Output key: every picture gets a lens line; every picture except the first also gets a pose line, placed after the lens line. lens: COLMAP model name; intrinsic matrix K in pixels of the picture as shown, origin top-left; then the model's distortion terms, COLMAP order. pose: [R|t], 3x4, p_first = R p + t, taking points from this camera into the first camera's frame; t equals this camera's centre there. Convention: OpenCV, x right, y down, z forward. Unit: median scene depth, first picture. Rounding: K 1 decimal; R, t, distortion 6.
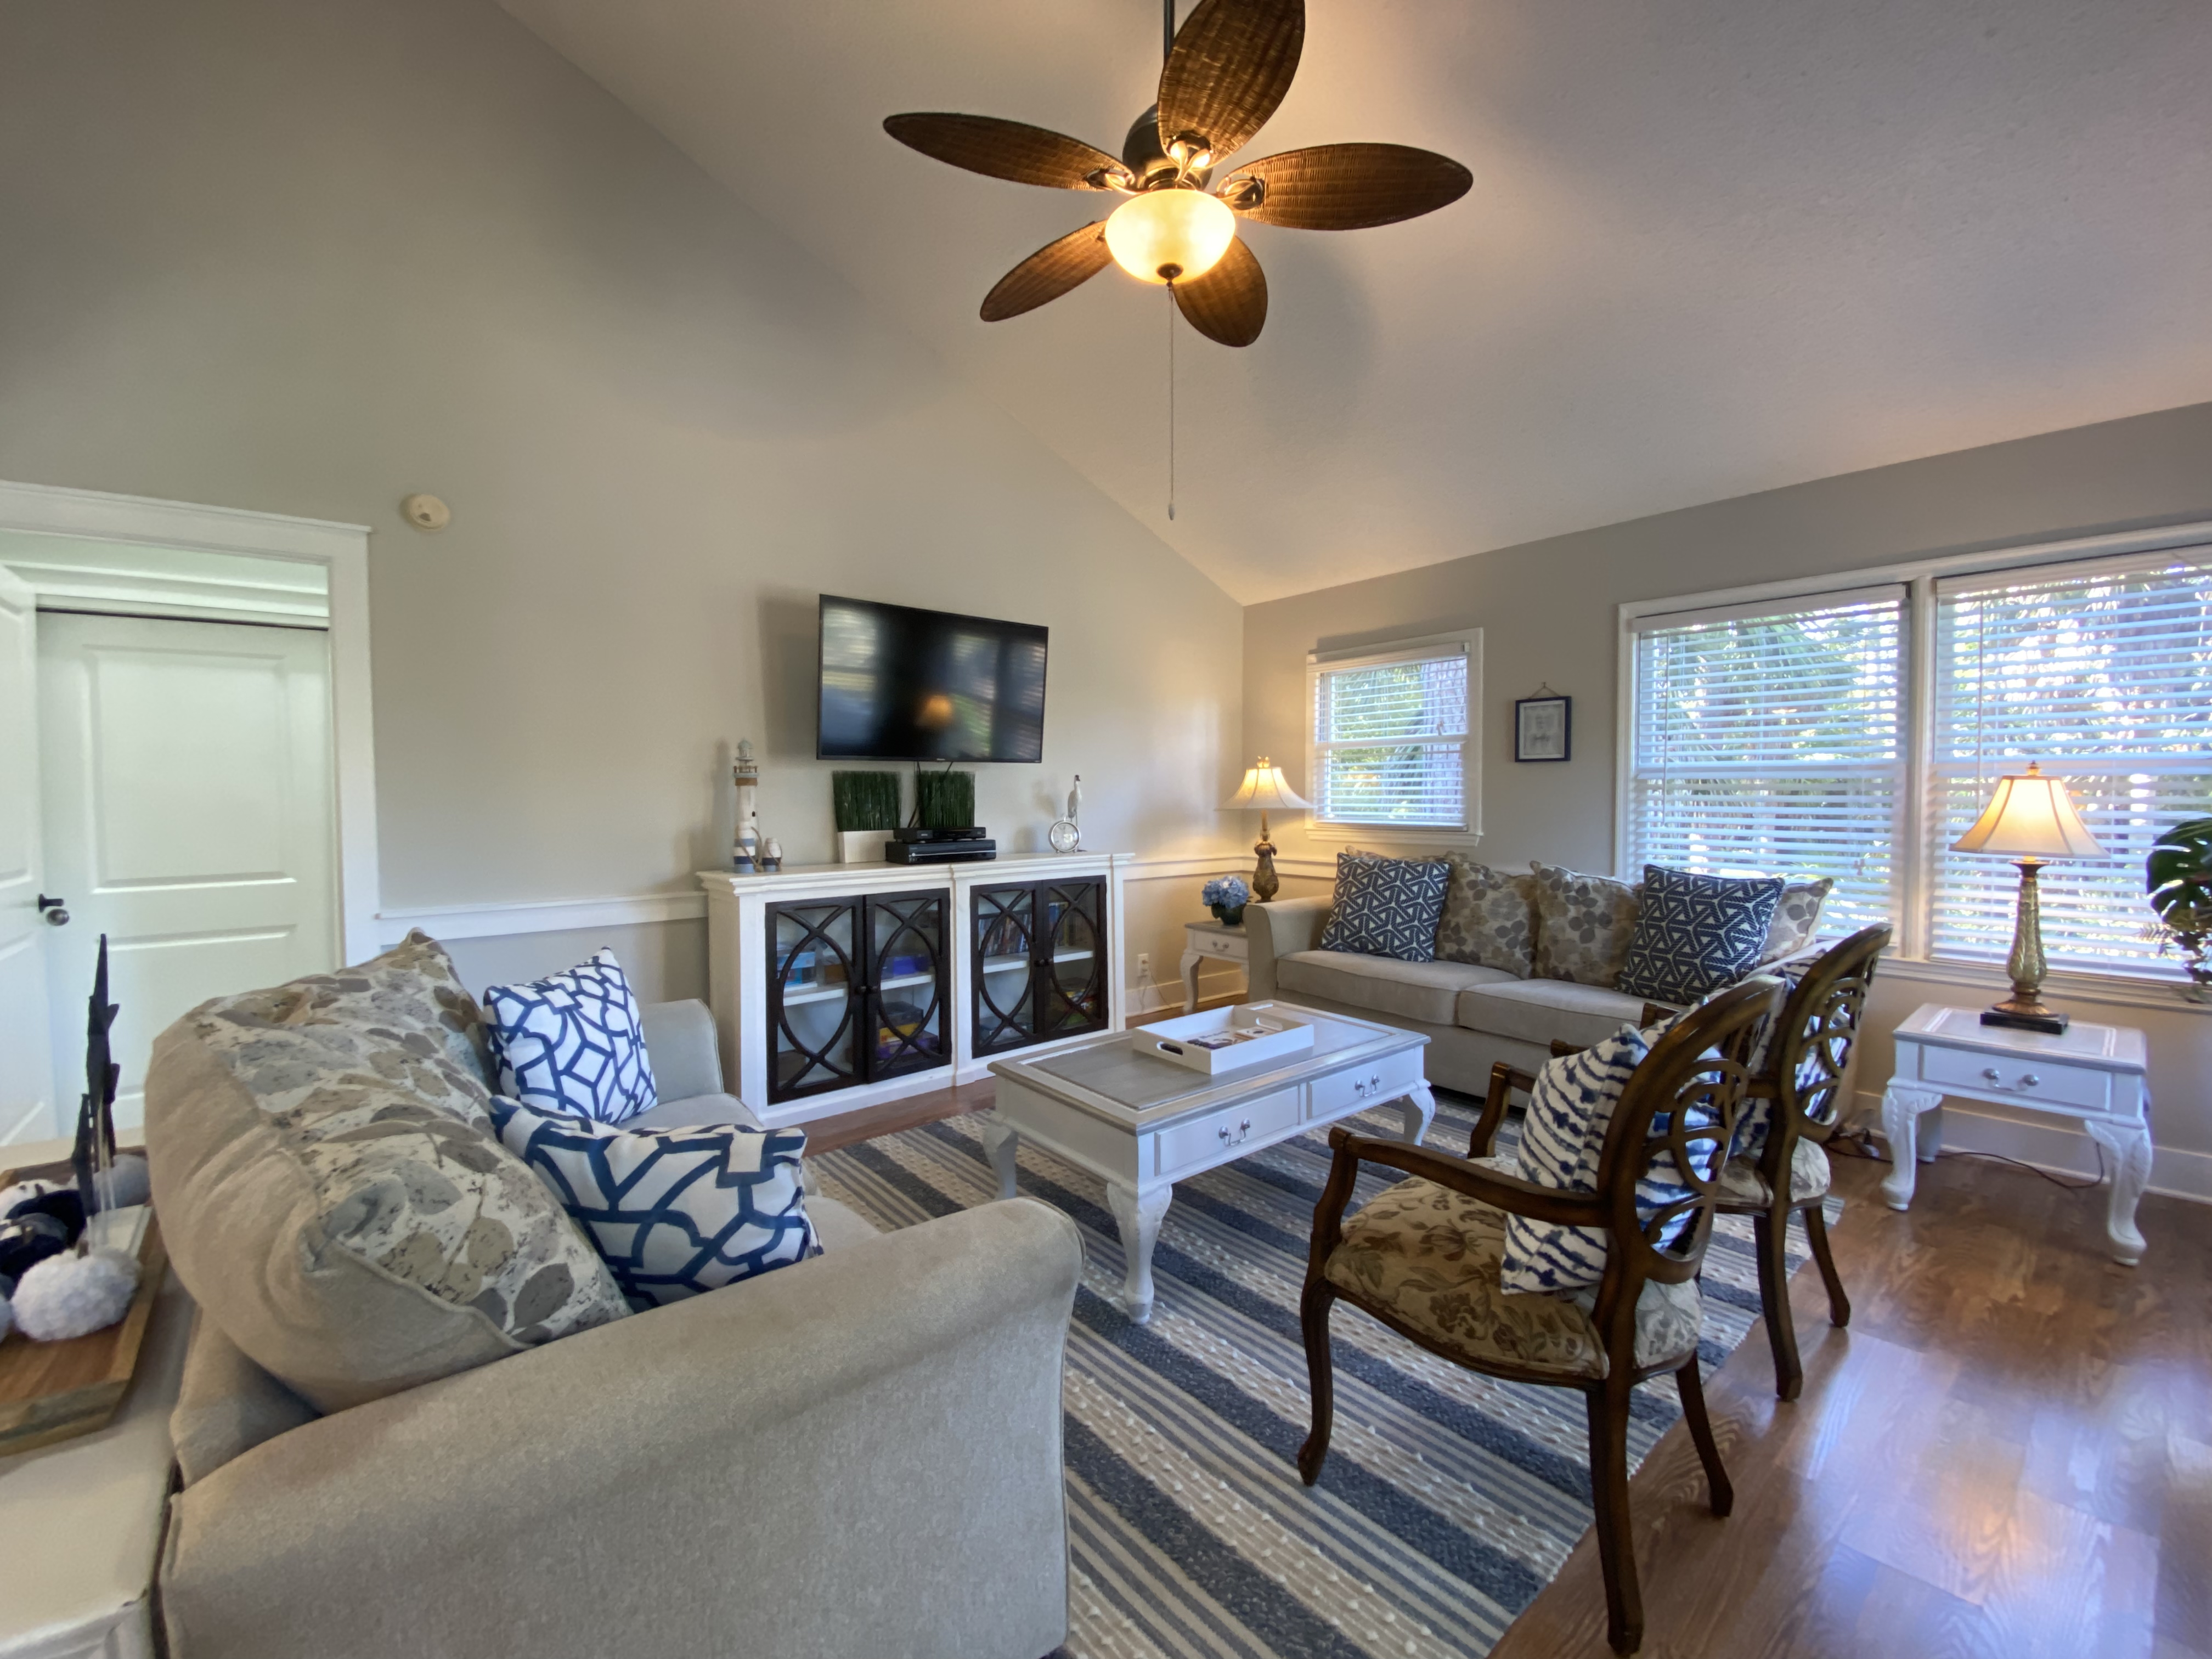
lens RADIAL K [[905.5, 0, 1091.8], [0, 905.5, 819.5], [0, 0, 1]] dist [0.026199, -0.022871]
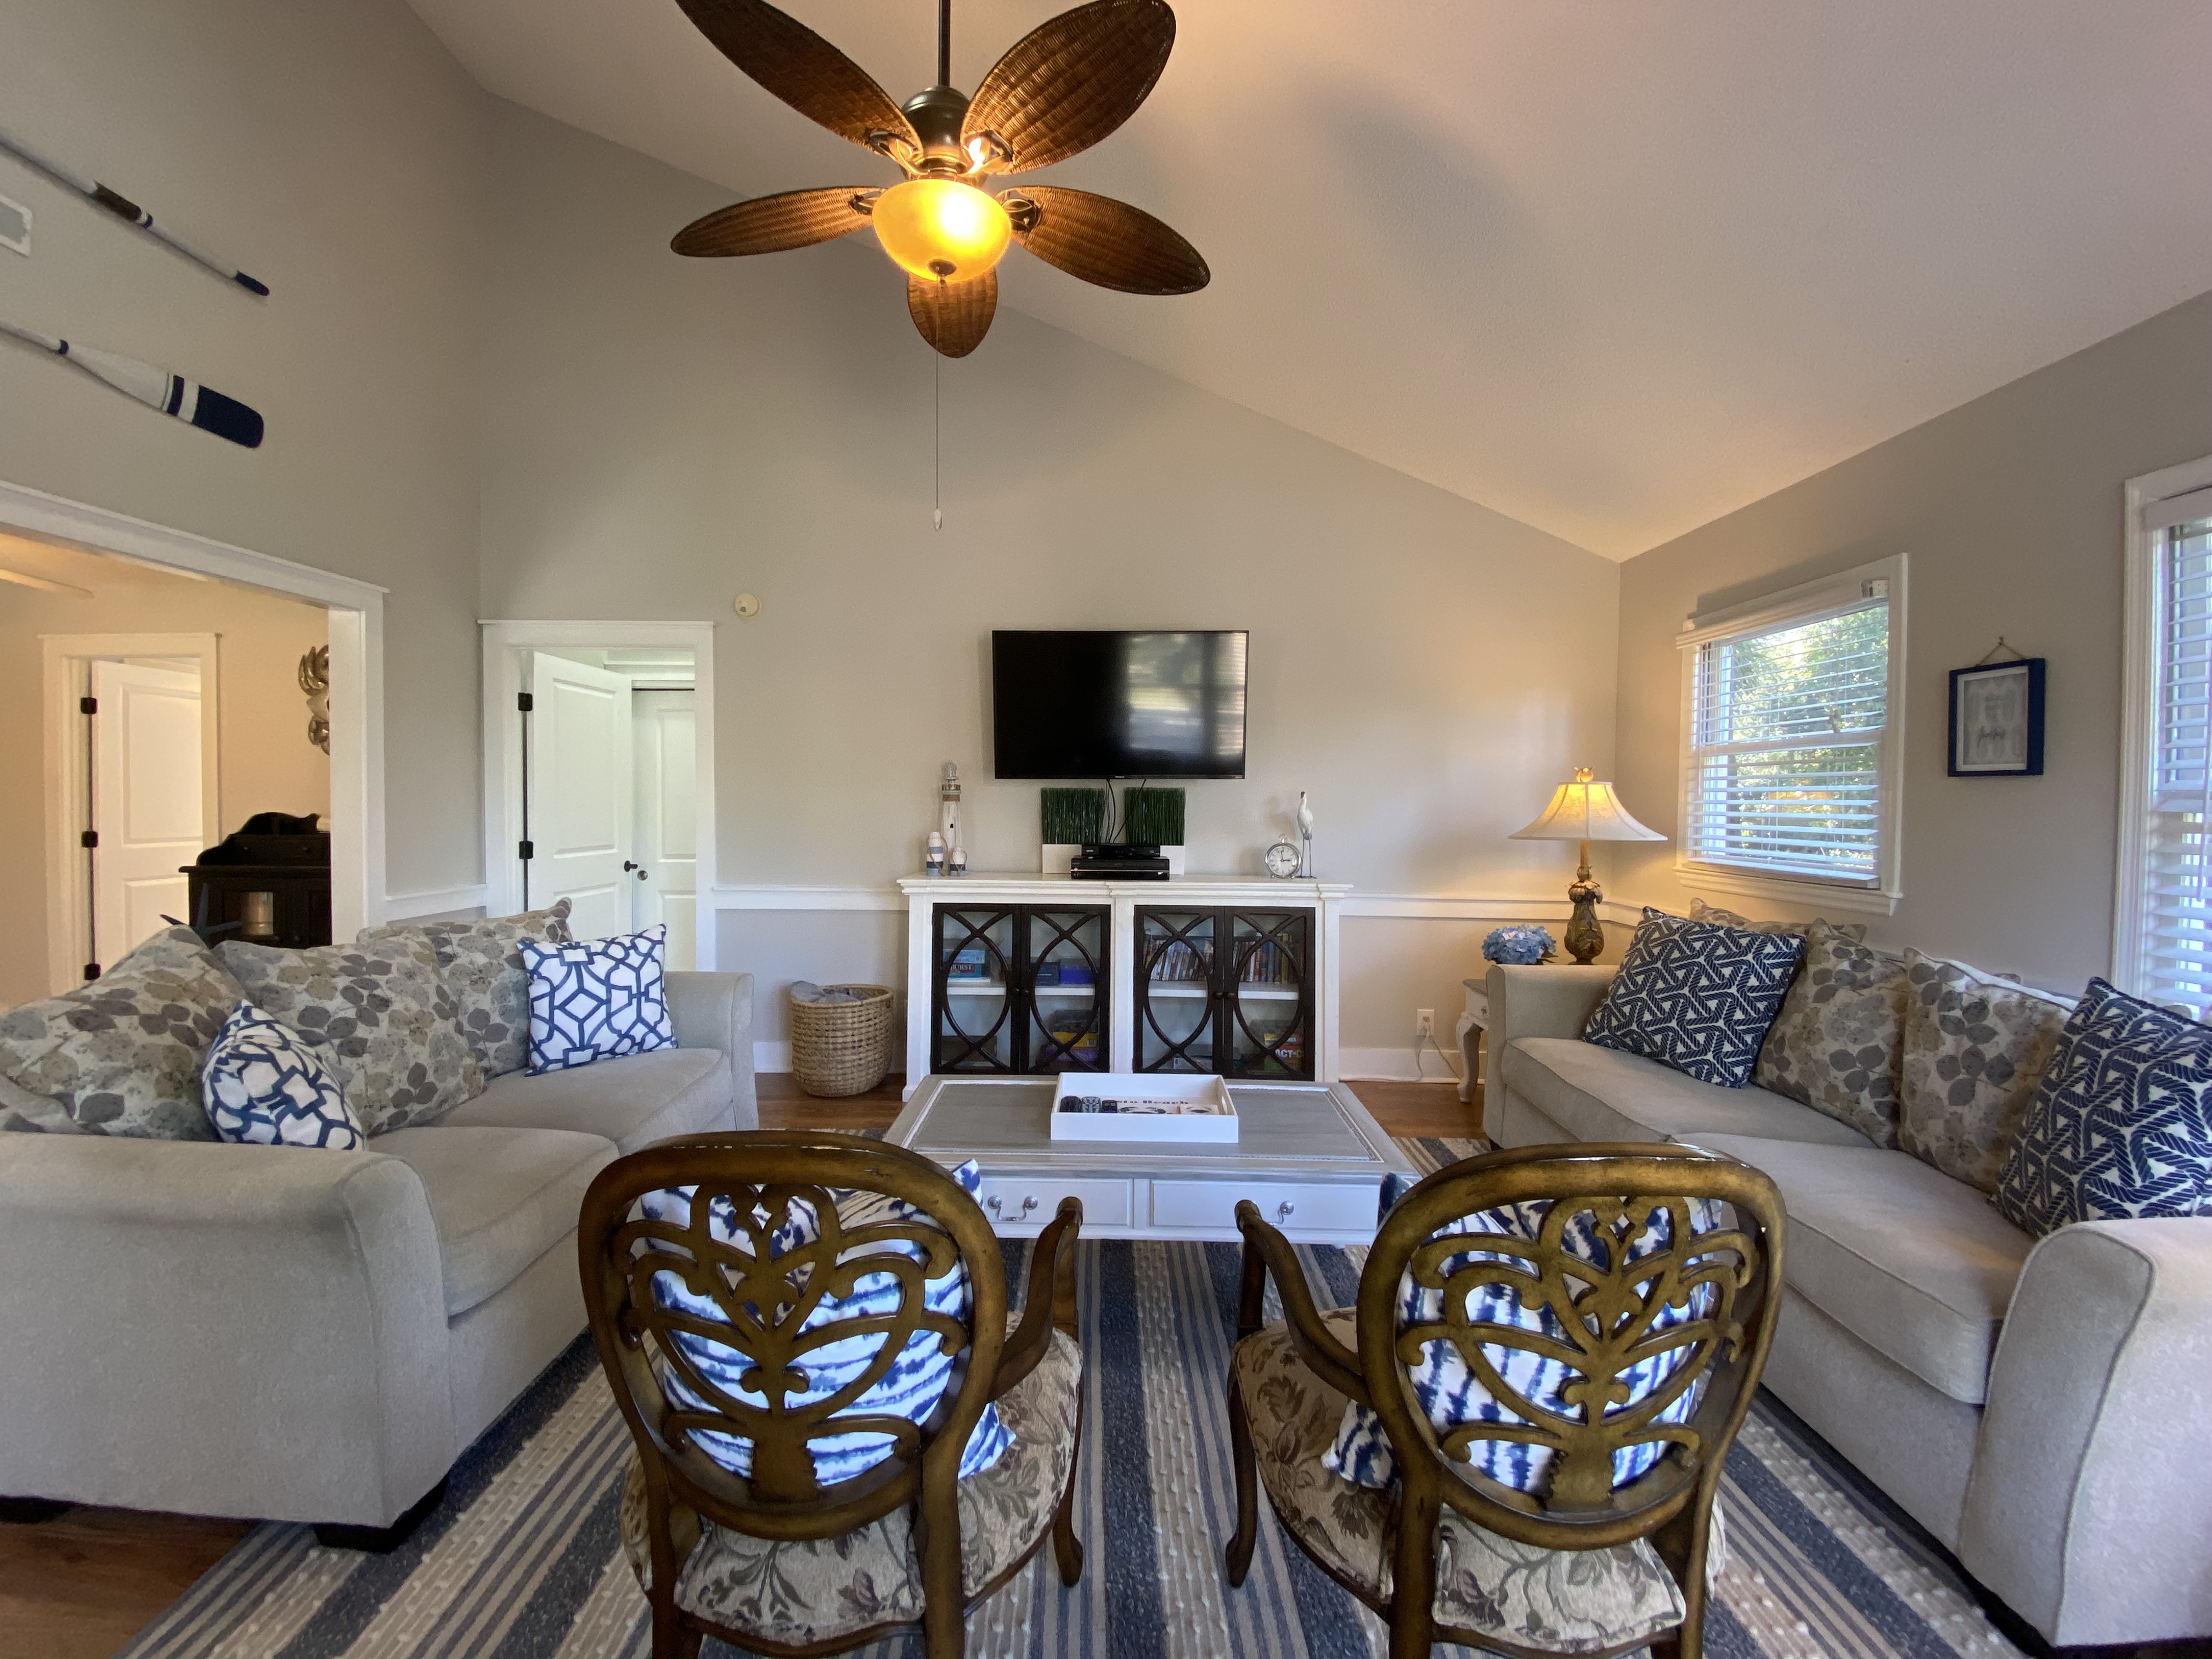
lens RADIAL K [[905.5, 0, 1091.8], [0, 905.5, 819.5], [0, 0, 1]] dist [0.026199, -0.022871]
pose [[0.761483, 0.026596, -0.647639, 0.466652], [-0.031942, 0.999484, 0.003488, -0.022150], [0.647397, 0.018031, 0.761940, 0.220358]]
